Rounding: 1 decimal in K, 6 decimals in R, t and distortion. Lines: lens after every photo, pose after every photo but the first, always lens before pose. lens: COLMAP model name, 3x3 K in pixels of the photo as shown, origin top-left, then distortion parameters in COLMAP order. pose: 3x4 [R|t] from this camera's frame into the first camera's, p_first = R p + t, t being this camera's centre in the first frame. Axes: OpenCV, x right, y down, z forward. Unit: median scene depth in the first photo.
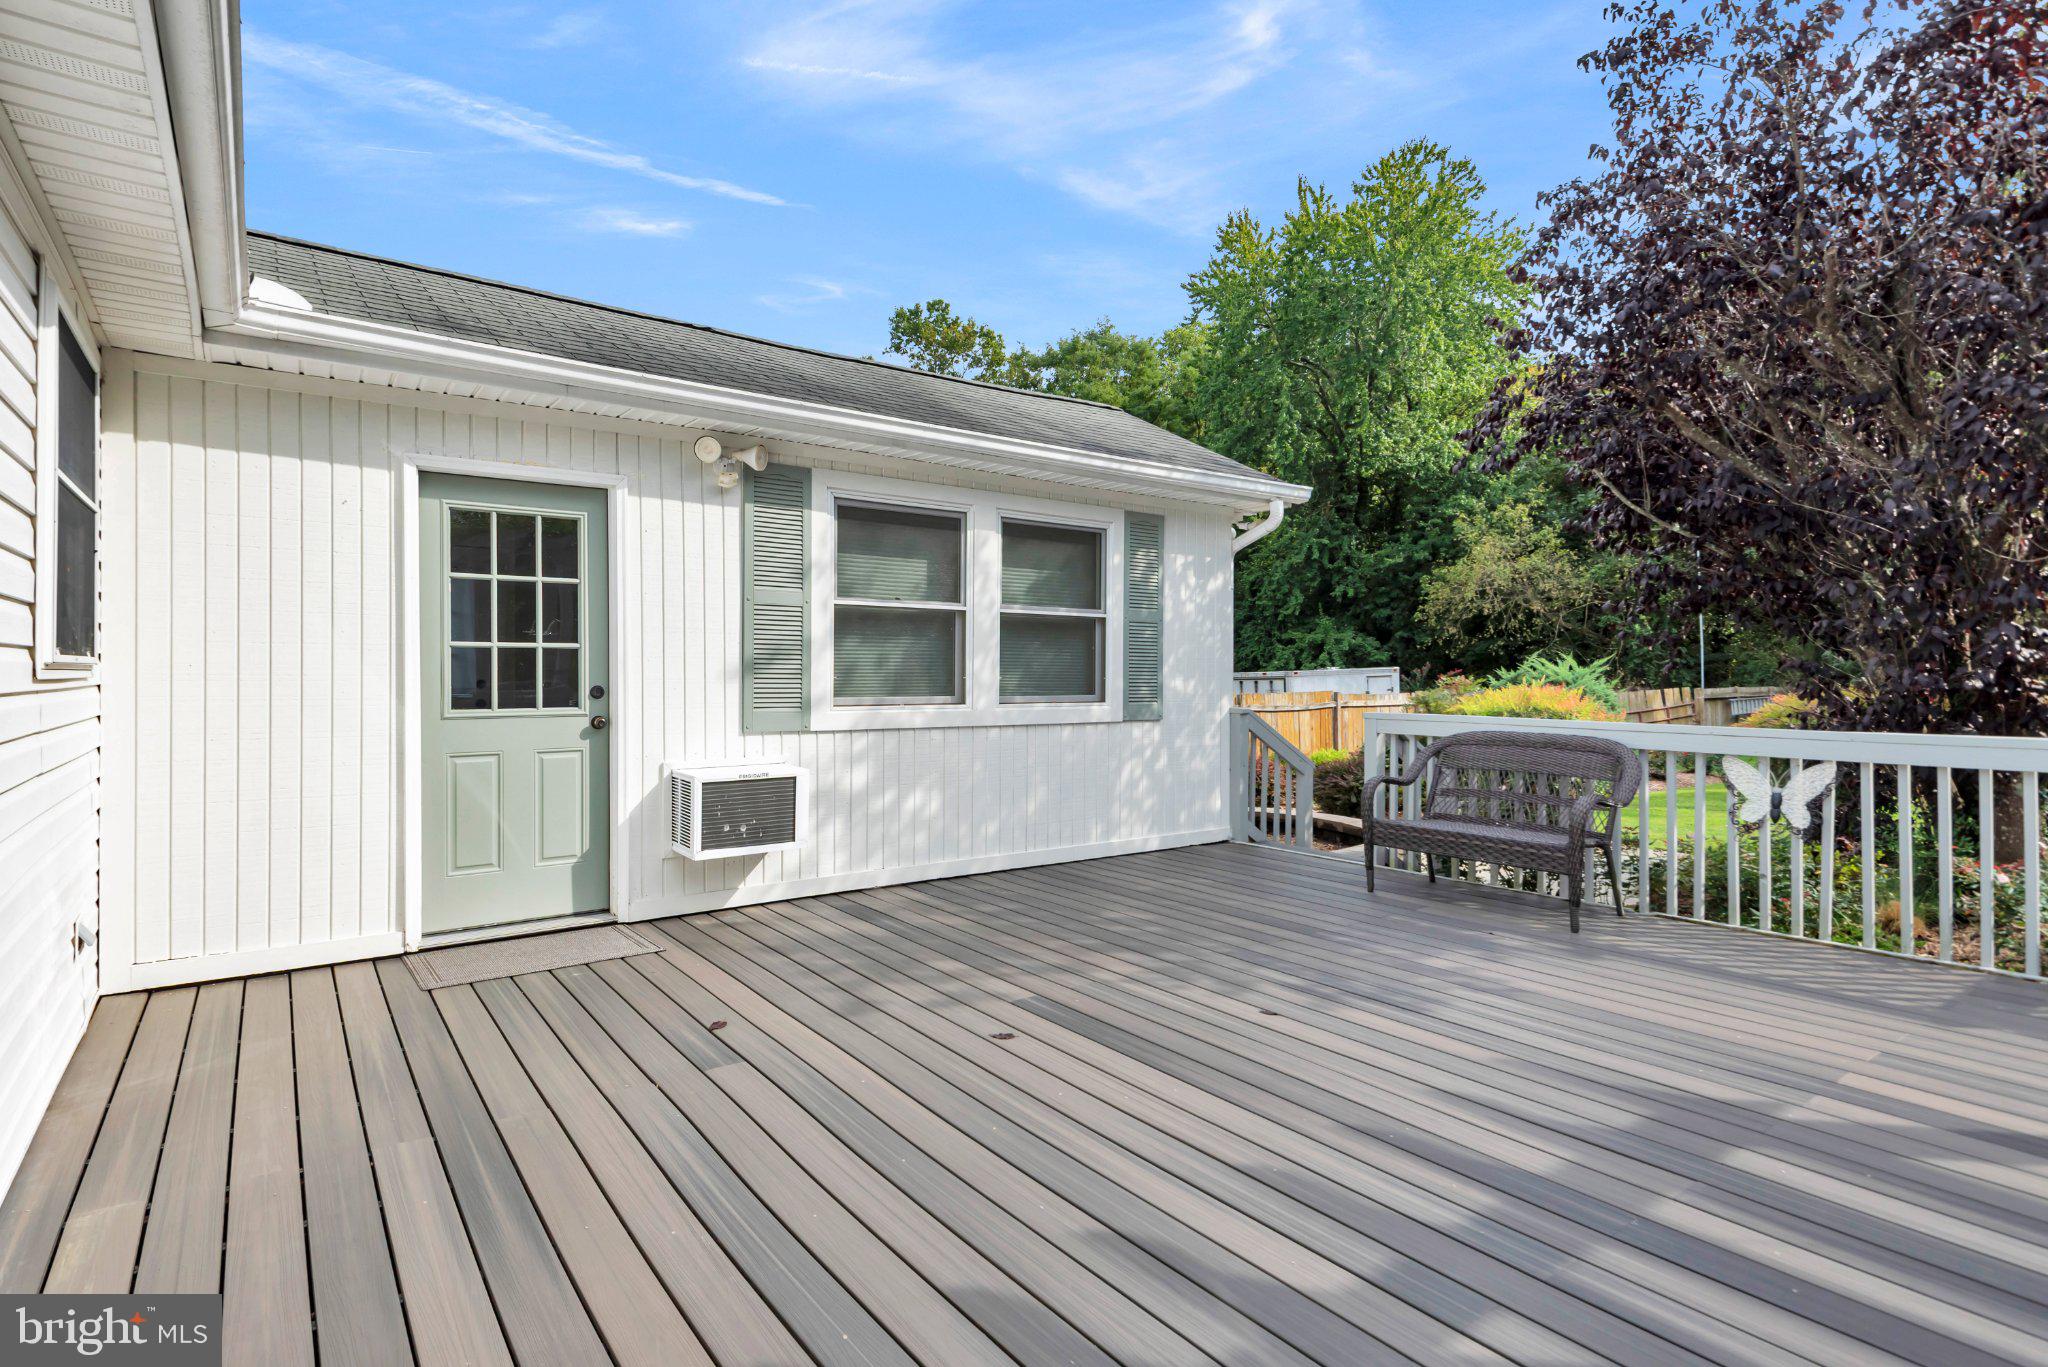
lens RADIAL K [[1065.7, 0, 1017.8], [0, 1065.7, 676.5], [0, 0, 1]] dist [0.023612, 0.000033]
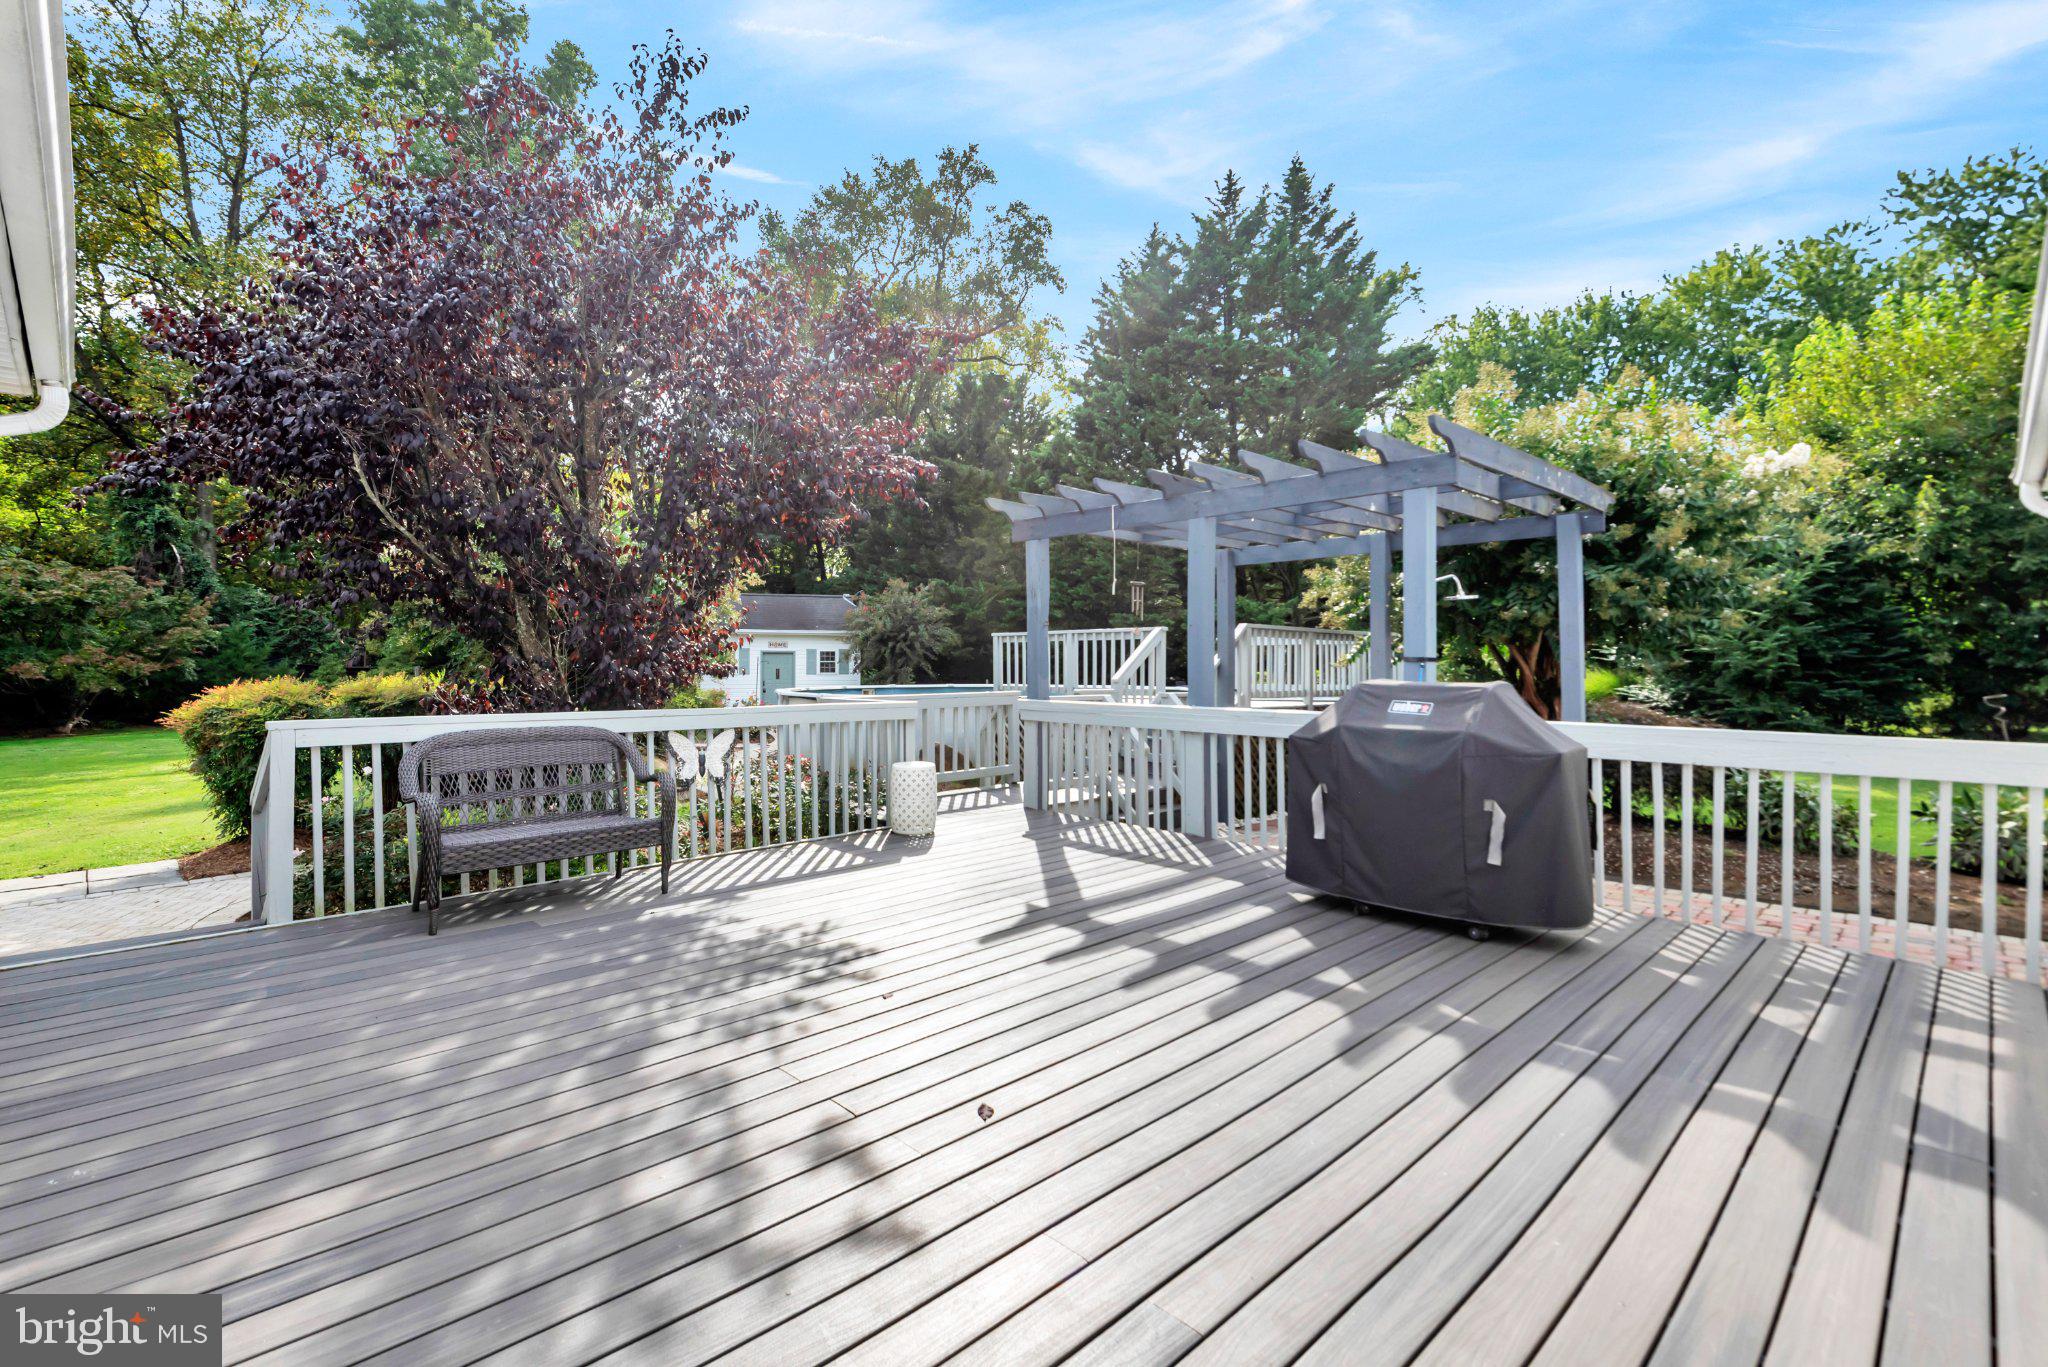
lens RADIAL K [[937.5, 0, 1014.1], [0, 937.5, 677.5], [0, 0, 1]] dist [0.006208, 0.000177]
pose [[-0.150283, -0.016414, 0.988507, -0.663294], [0.004624, 0.999840, 0.017305, -0.010945], [-0.988632, 0.007172, -0.150183, 0.985441]]
